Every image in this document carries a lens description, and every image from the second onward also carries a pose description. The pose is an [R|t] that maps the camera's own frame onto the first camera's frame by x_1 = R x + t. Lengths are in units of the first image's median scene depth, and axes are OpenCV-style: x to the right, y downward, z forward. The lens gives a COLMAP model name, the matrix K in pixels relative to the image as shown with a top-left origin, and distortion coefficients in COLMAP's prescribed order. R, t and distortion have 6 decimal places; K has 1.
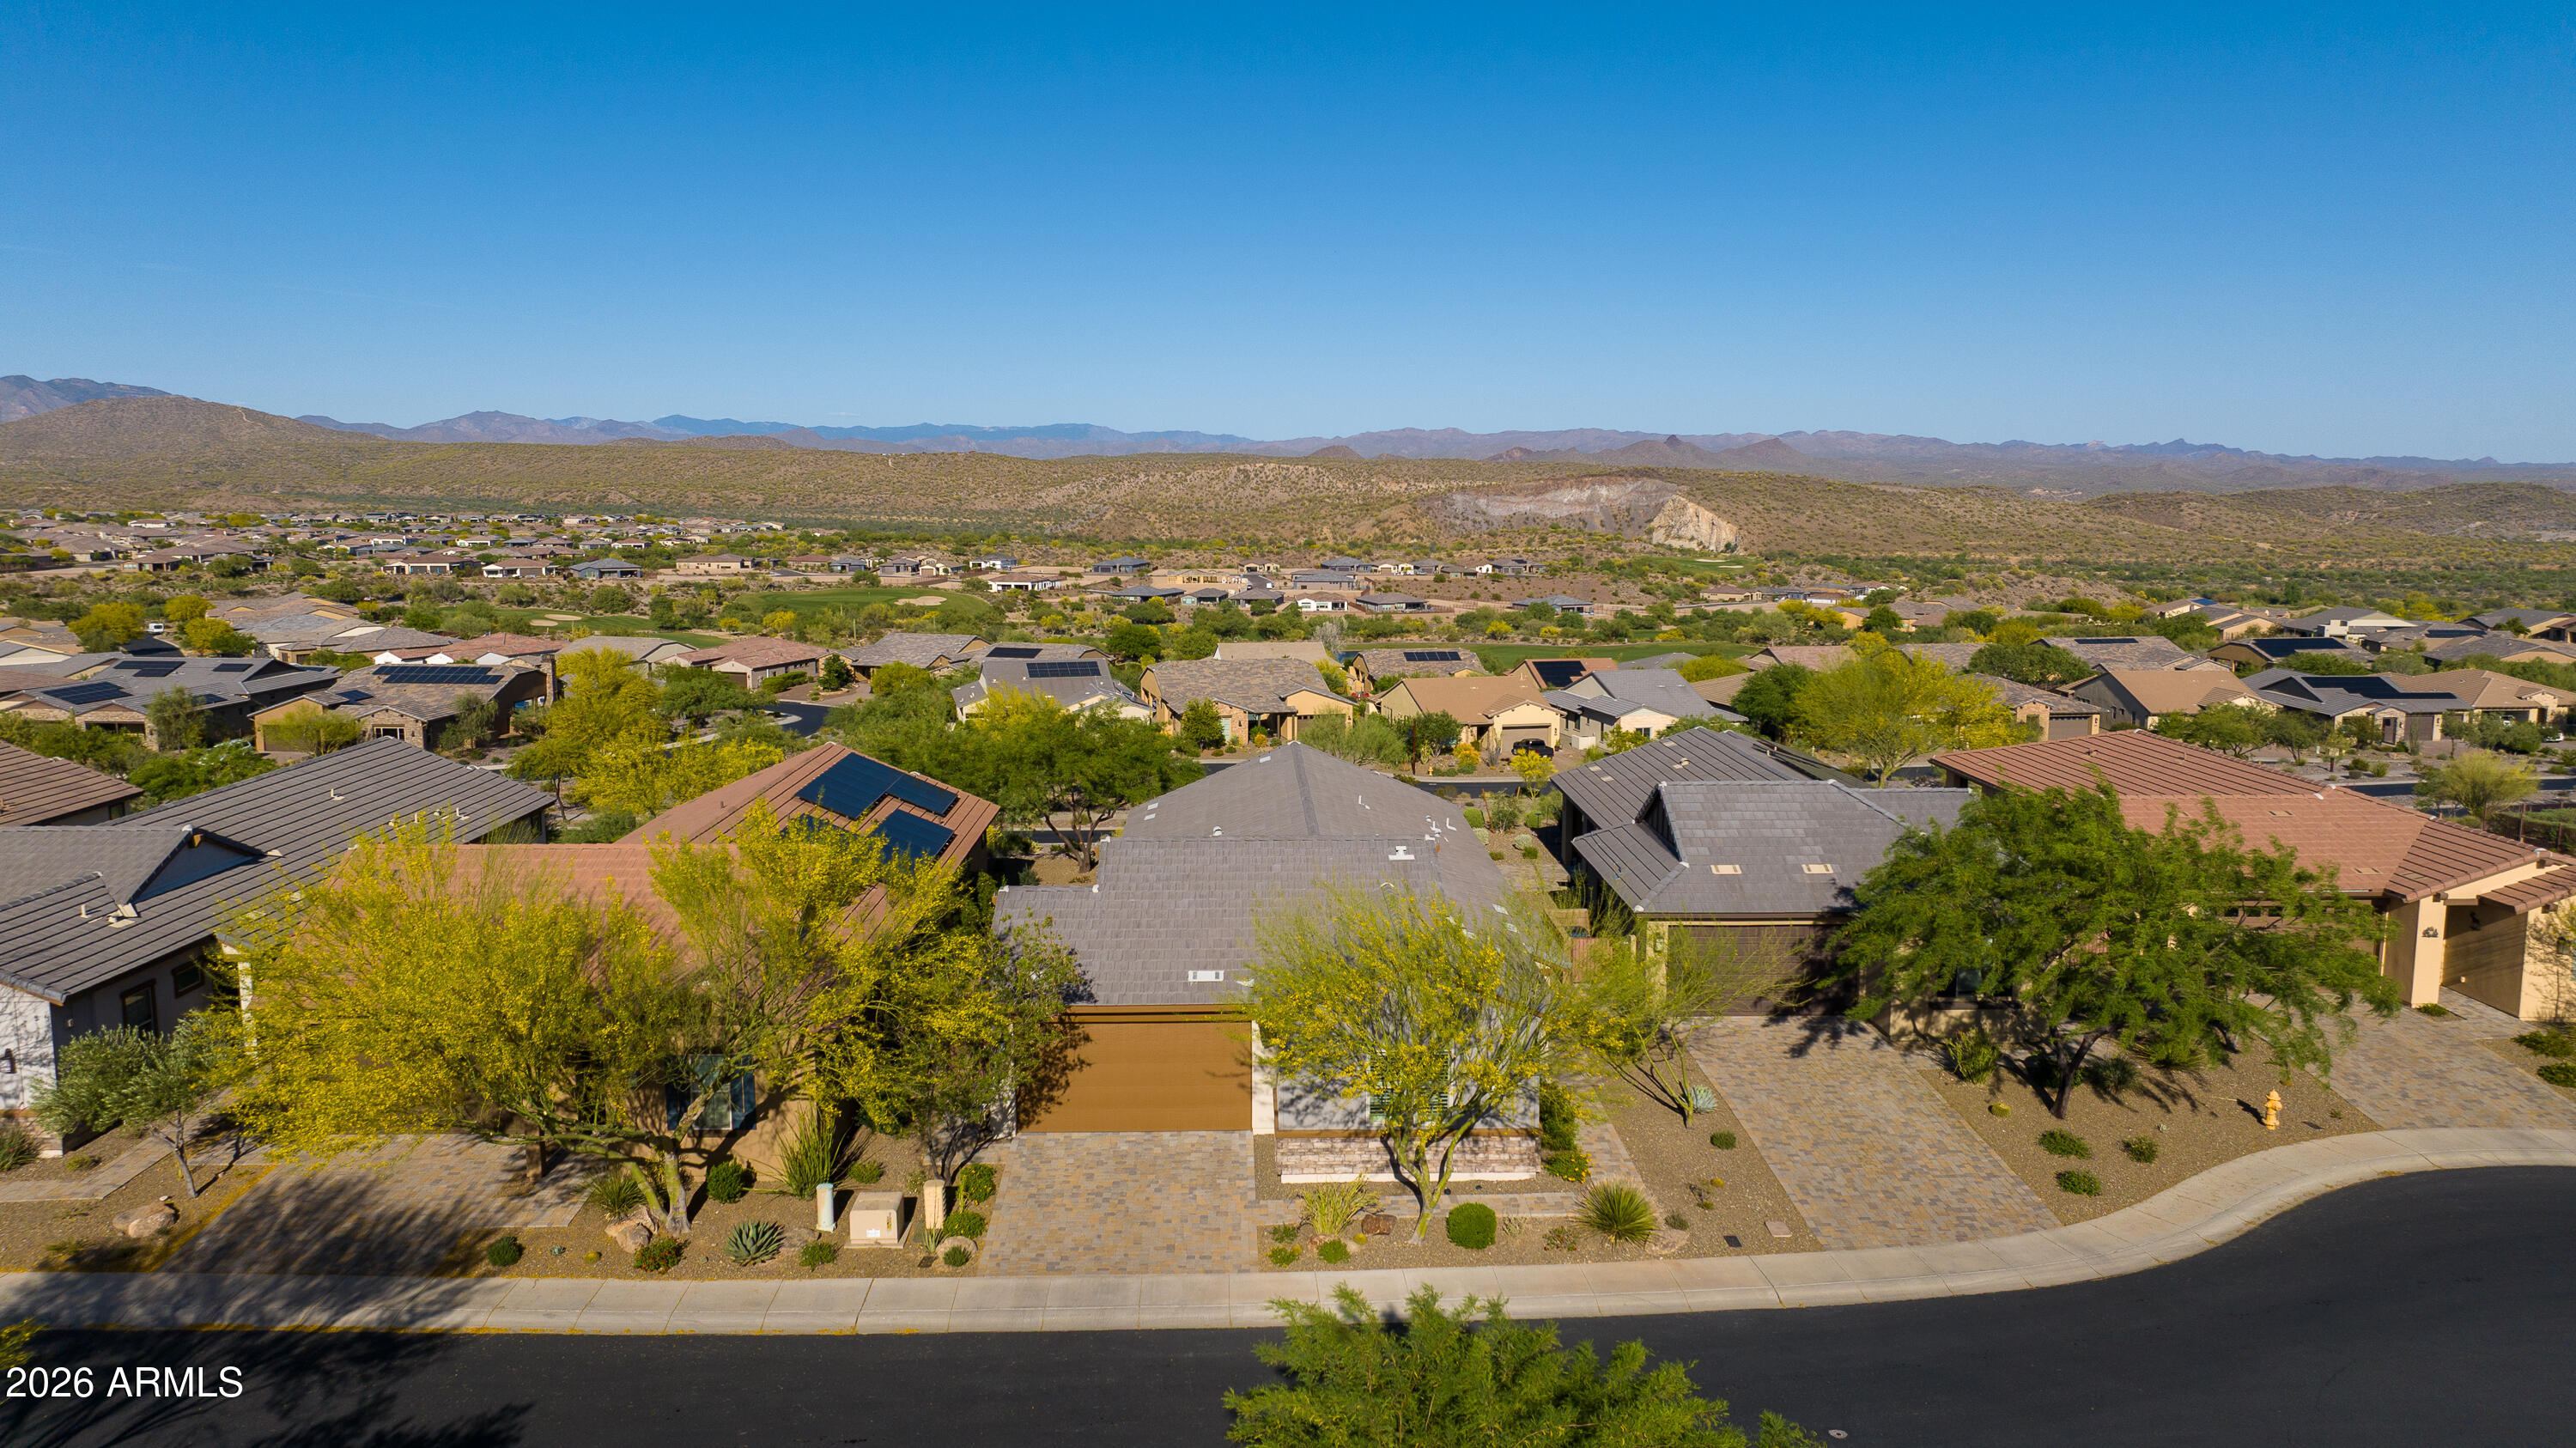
lens RADIAL K [[1794.2, 0, 1299.7], [0, 1794.2, 718.9], [0, 0, 1]] dist [-0.019081, -0.002250]
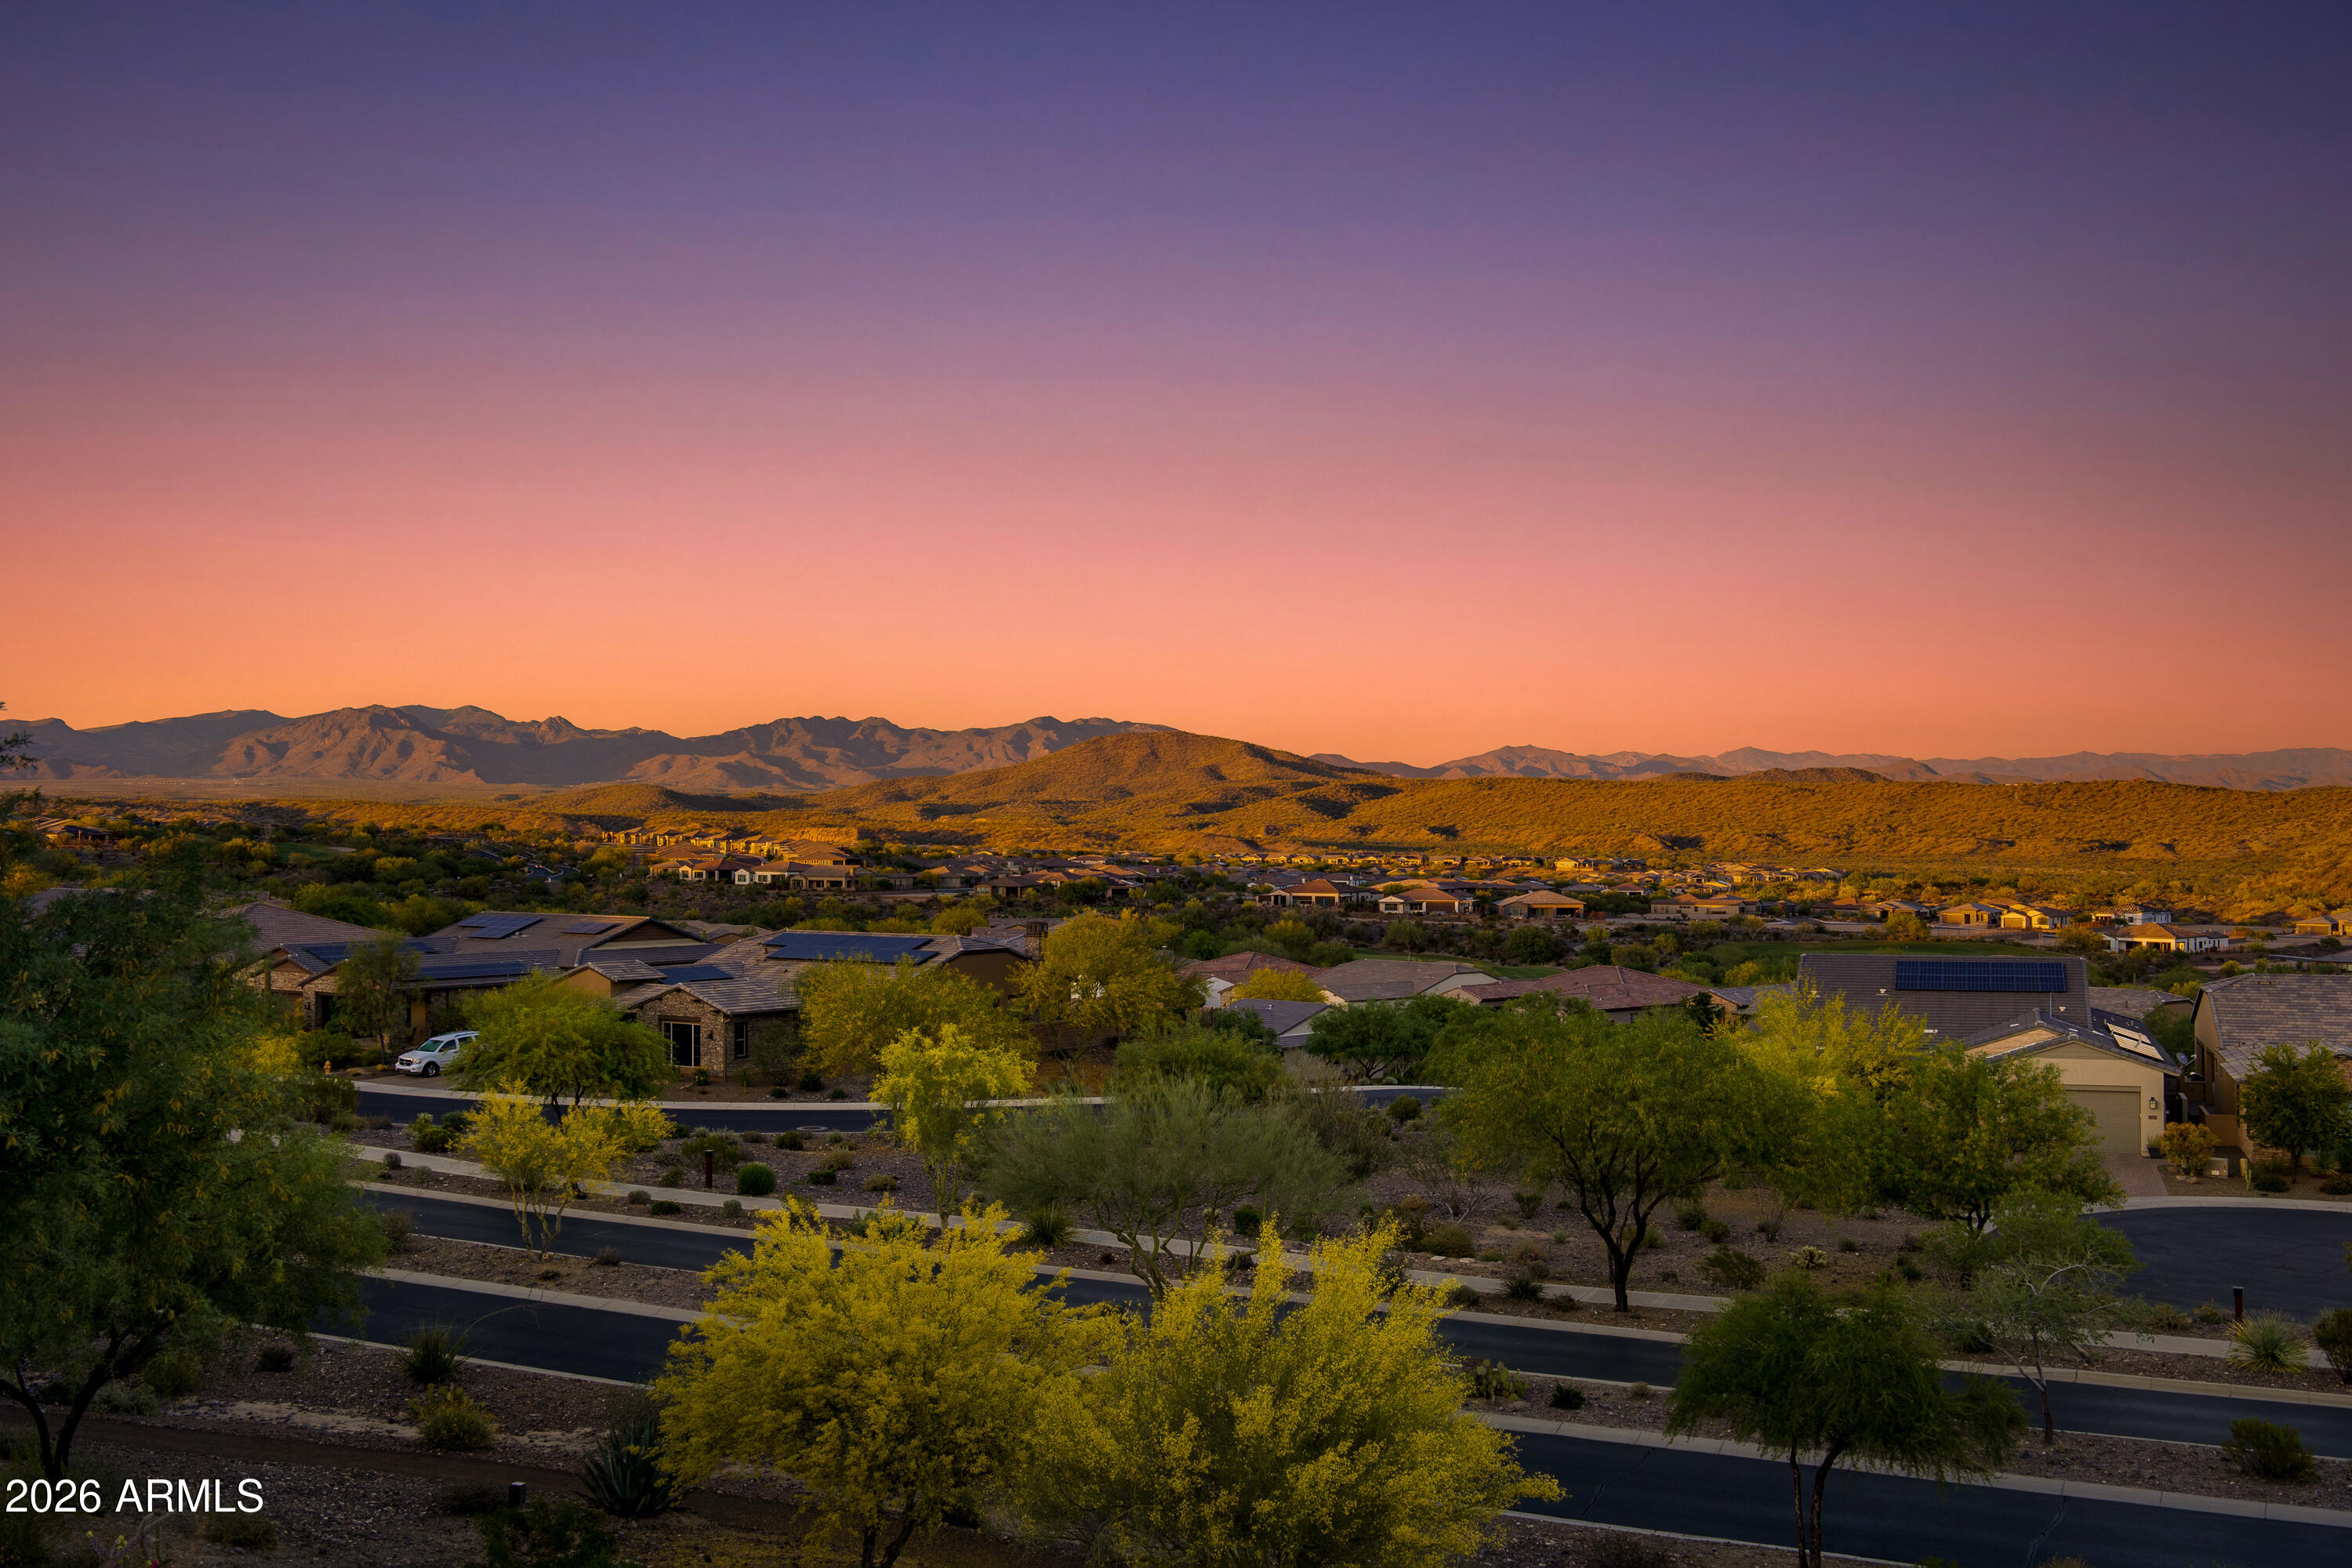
lens RADIAL K [[2418.9, 0, 1179.1], [0, 2418.9, 779.1], [0, 0, 1]] dist [-0.015090, 0.008353]
pose [[0.845841, -0.013267, -0.533269, 0.023722], [-0.068616, 0.988680, -0.133432, 0.020221], [0.529003, 0.149454, 0.835356, 0.445168]]
